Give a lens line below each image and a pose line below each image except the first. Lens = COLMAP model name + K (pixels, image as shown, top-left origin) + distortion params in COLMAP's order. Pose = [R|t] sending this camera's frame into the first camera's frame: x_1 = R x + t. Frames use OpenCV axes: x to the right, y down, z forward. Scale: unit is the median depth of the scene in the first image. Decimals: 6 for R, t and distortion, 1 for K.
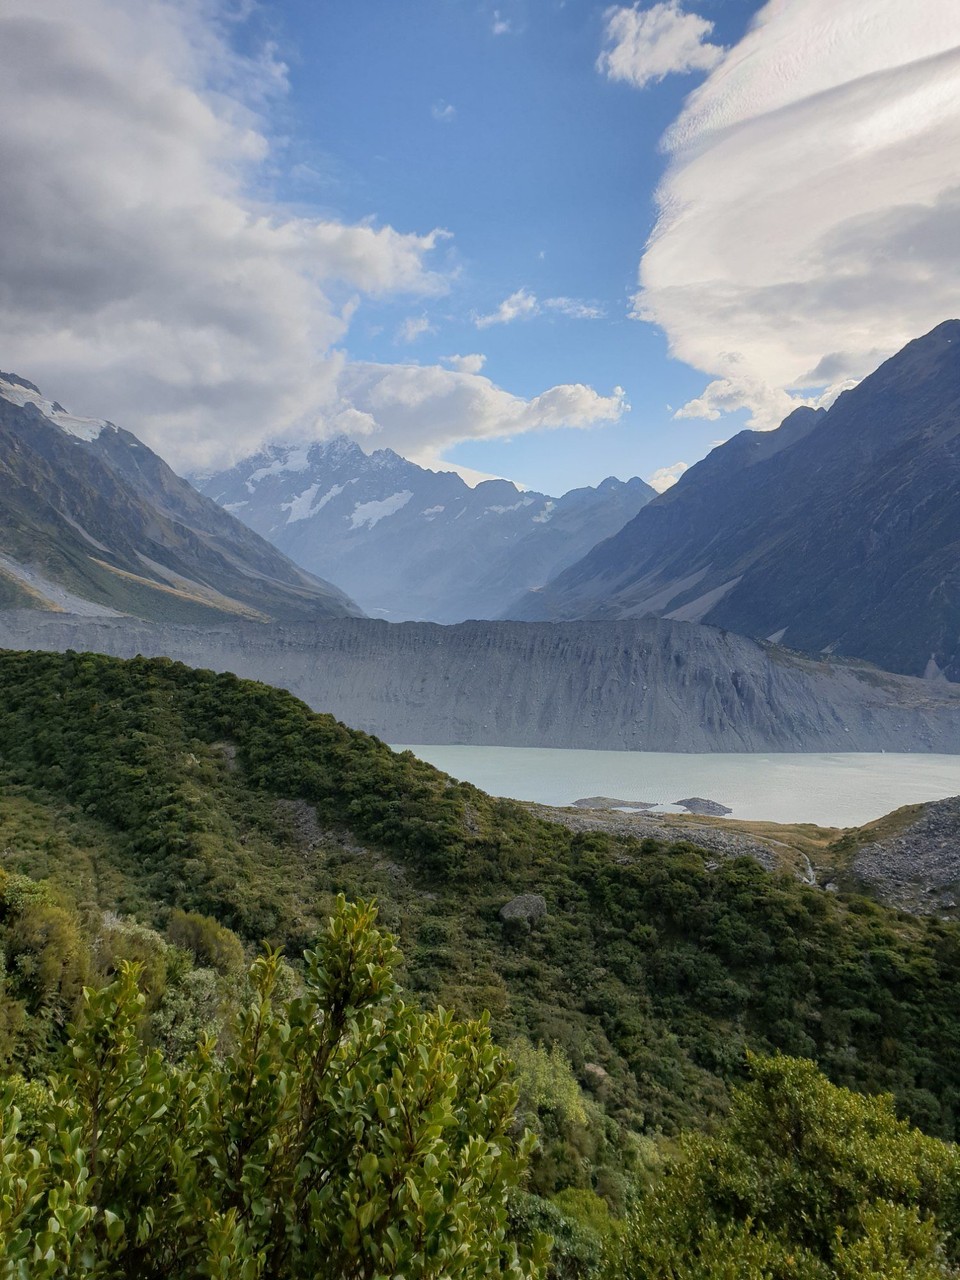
lens RADIAL K [[992.6, 0, 489.7], [0, 992.6, 624.7], [0, 0, 1]] dist [0.027768, -0.018146]
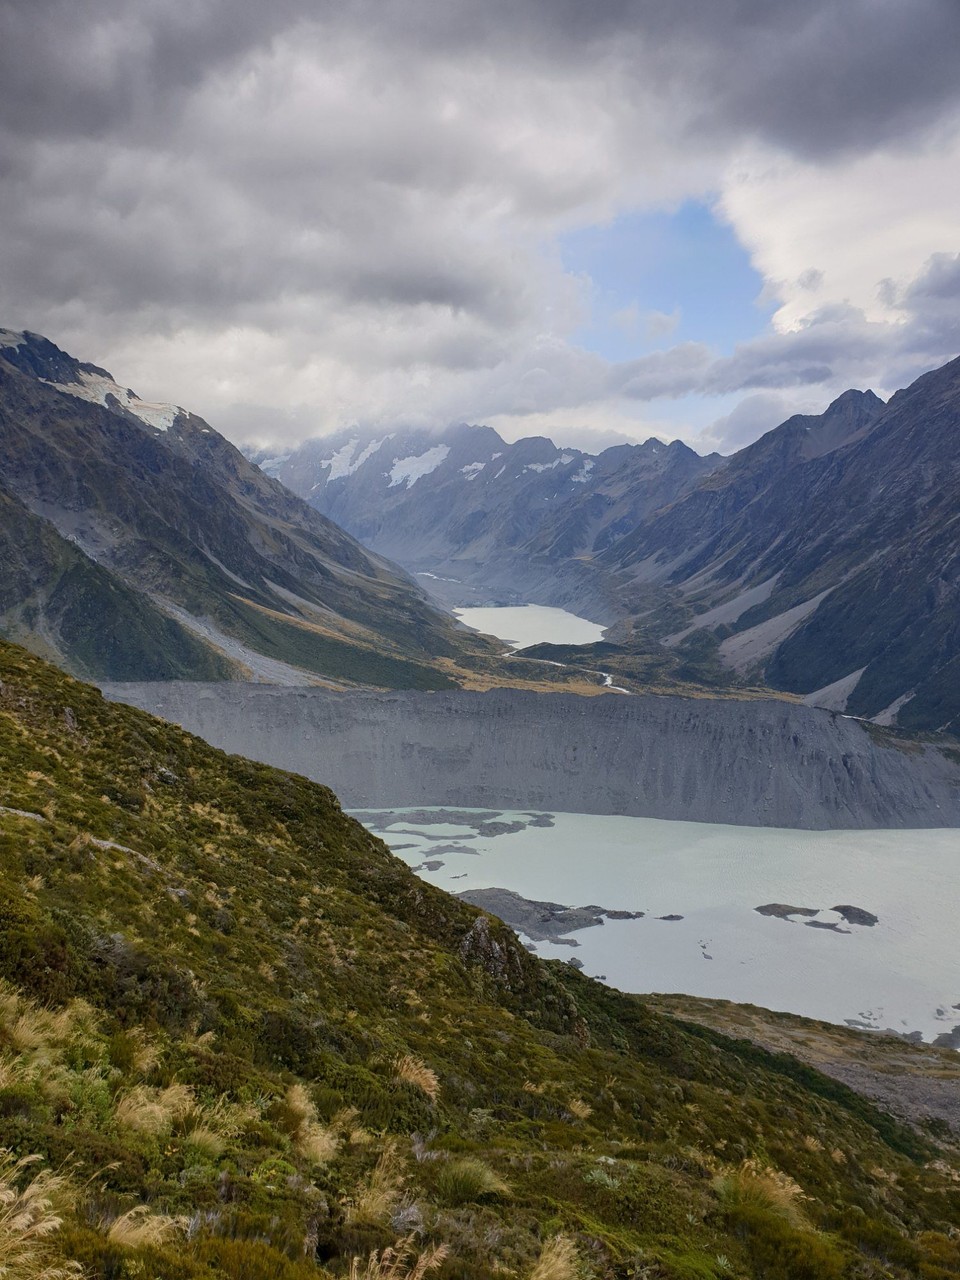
lens RADIAL K [[992.6, 0, 486.0], [0, 992.6, 651.6], [0, 0, 1]] dist [0.027768, -0.018146]
pose [[0.999881, -0.001825, -0.015350, -0.081888], [0.003394, 0.994693, 0.102835, -0.096646], [0.015081, -0.102875, 0.994580, -0.097219]]
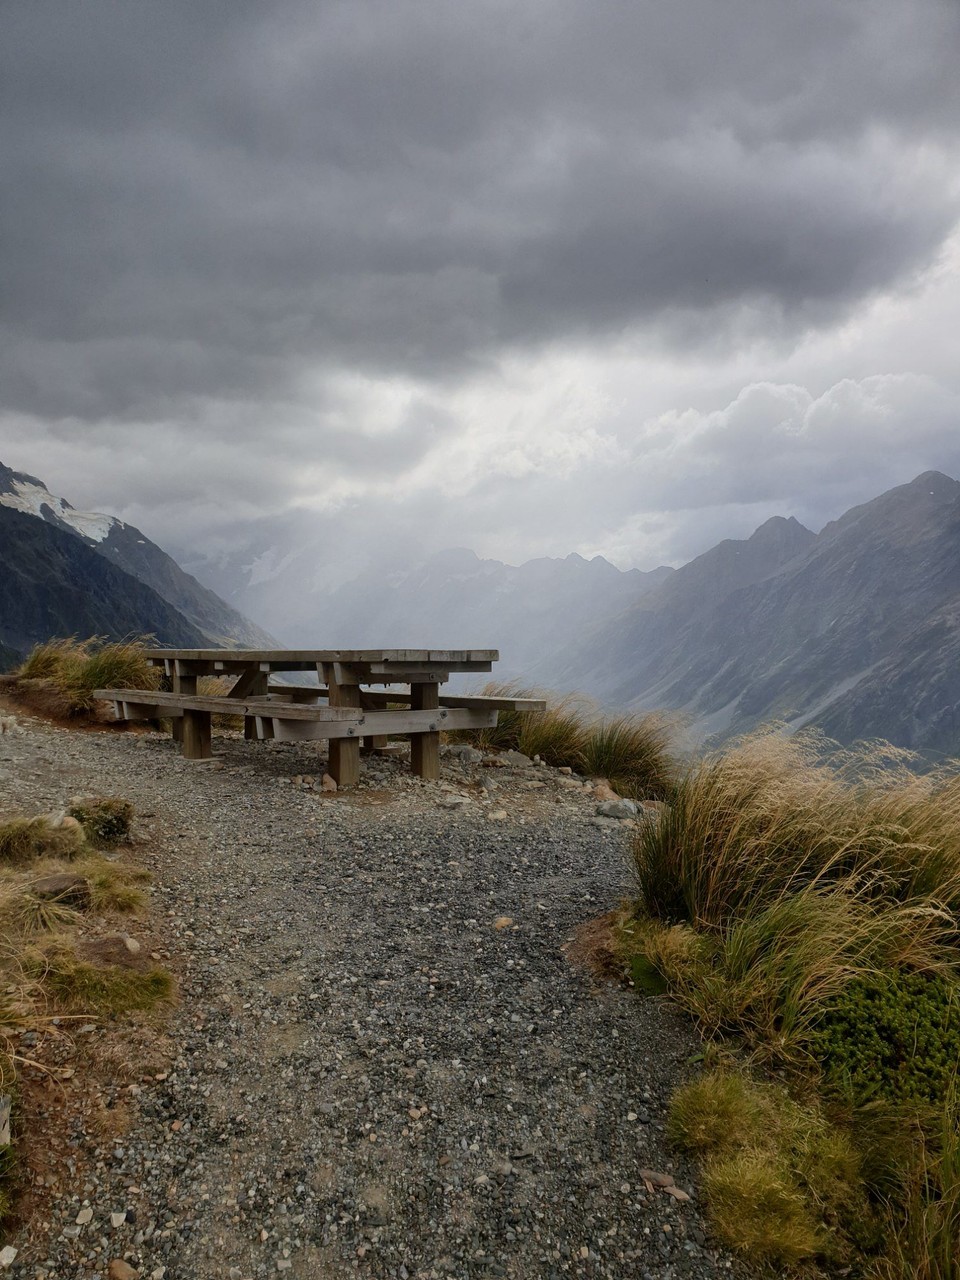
lens RADIAL K [[992.6, 0, 477.4], [0, 992.6, 634.9], [0, 0, 1]] dist [0.027768, -0.018146]
pose [[0.996759, 0.007688, 0.080082, -0.159383], [-0.006829, 0.999916, -0.010992, -0.128873], [-0.080160, 0.010410, 0.996728, -0.084121]]
